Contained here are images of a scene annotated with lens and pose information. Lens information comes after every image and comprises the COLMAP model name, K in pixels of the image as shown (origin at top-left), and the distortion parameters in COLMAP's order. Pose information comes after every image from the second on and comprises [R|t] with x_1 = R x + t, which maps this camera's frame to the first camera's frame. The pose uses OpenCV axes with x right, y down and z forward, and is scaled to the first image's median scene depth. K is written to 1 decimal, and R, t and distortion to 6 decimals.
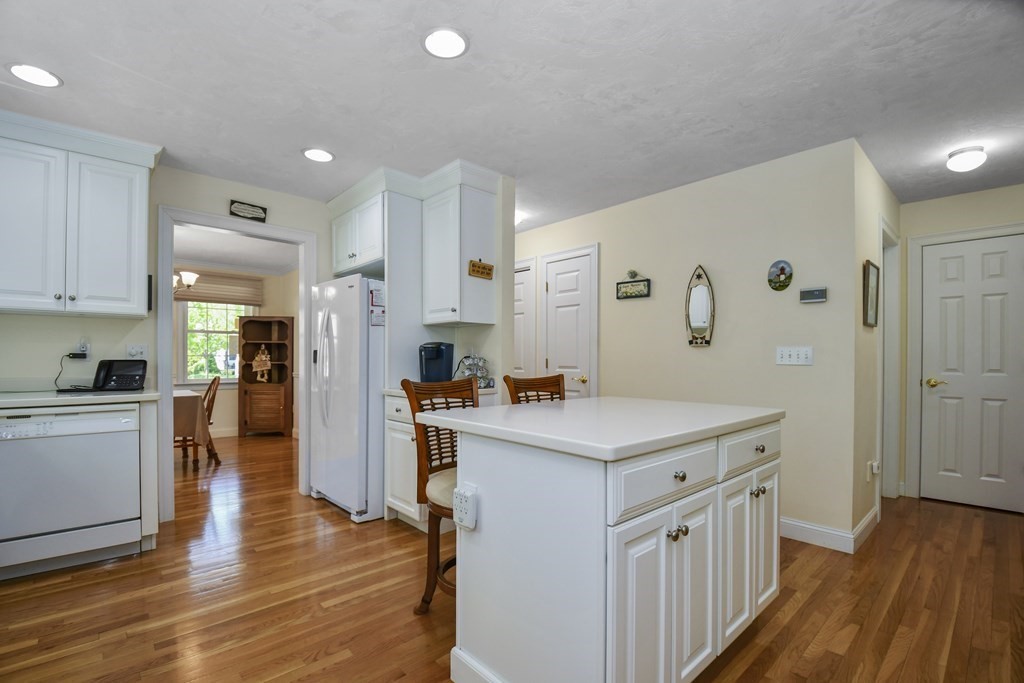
lens RADIAL K [[455.7, 0, 513.0], [0, 455.7, 363.7], [0, 0, 1]] dist [0.000183, -0.014900]
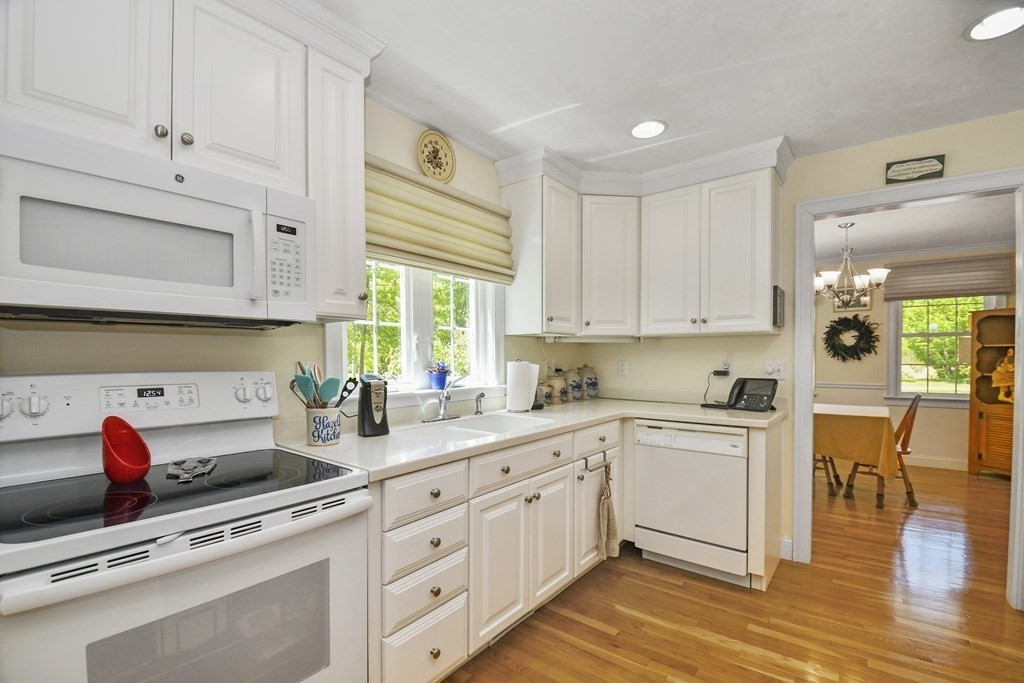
lens RADIAL K [[455.7, 0, 513.0], [0, 455.7, 363.7], [0, 0, 1]] dist [0.000183, -0.014900]
pose [[0.153440, 0.008975, -0.988117, 0.013333], [-0.008794, 0.999932, 0.007717, -0.038464], [0.988119, 0.007505, 0.153508, 0.308460]]
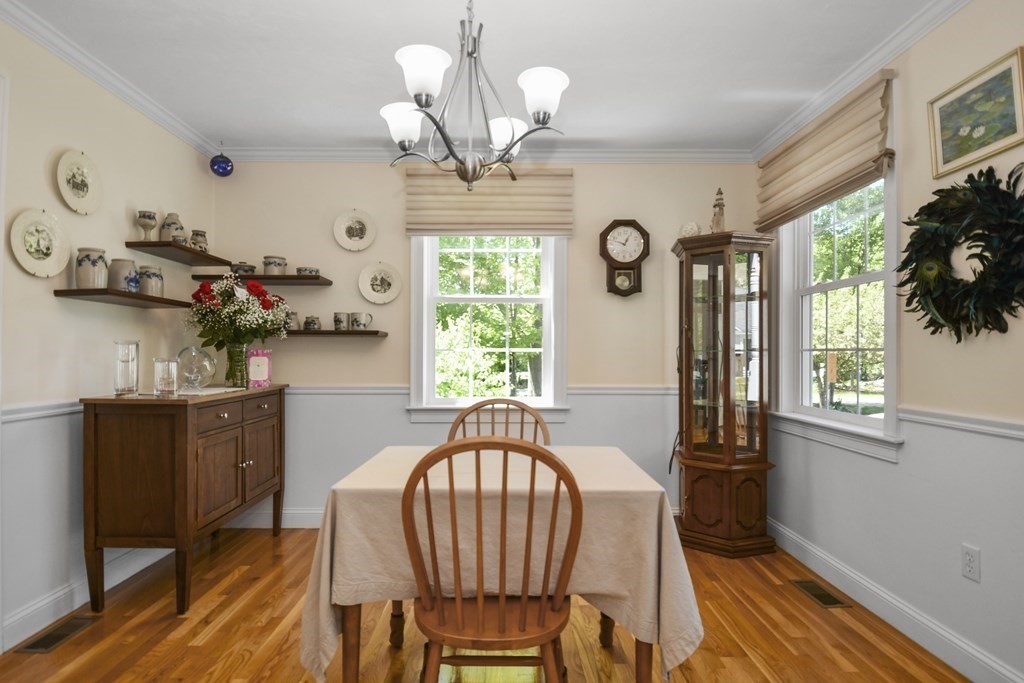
lens RADIAL K [[528.5, 0, 507.9], [0, 528.5, 350.3], [0, 0, 1]] dist [0.020143, -0.029748]
pose [[-0.672859, -0.011290, -0.739684, -0.760244], [-0.008034, 0.999936, -0.007954, -0.023049], [0.739727, 0.000590, -0.672907, 1.897560]]
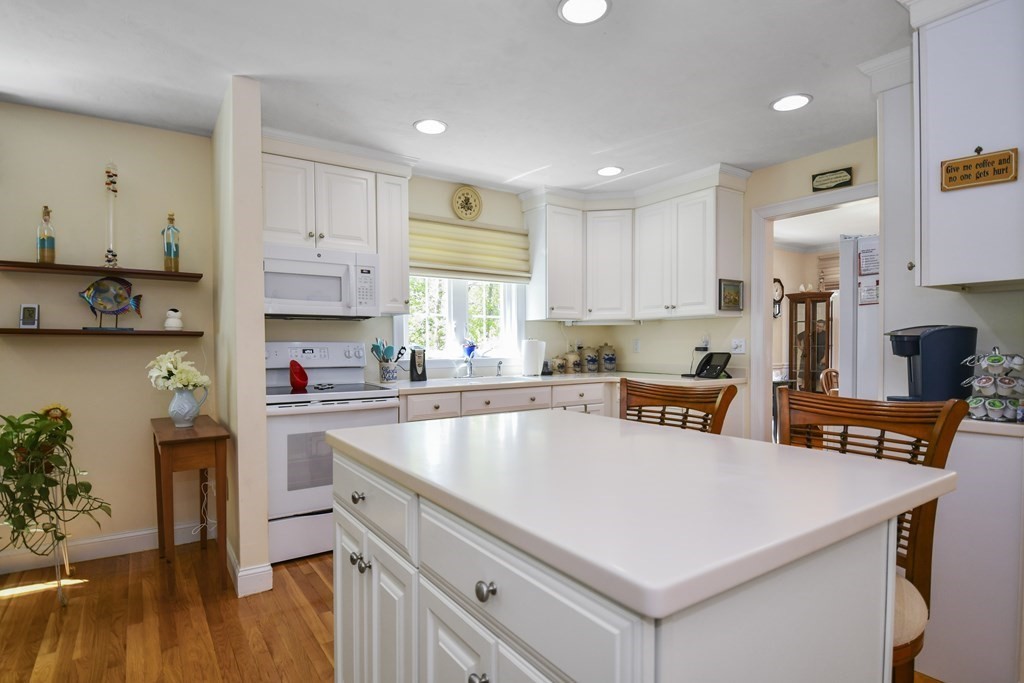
lens RADIAL K [[528.5, 0, 507.9], [0, 528.5, 350.3], [0, 0, 1]] dist [0.020143, -0.029748]
pose [[-0.147107, 0.005827, -0.989103, 0.544013], [-0.008521, 0.999938, 0.007159, -0.017498], [0.989084, 0.009481, -0.147048, 0.596481]]
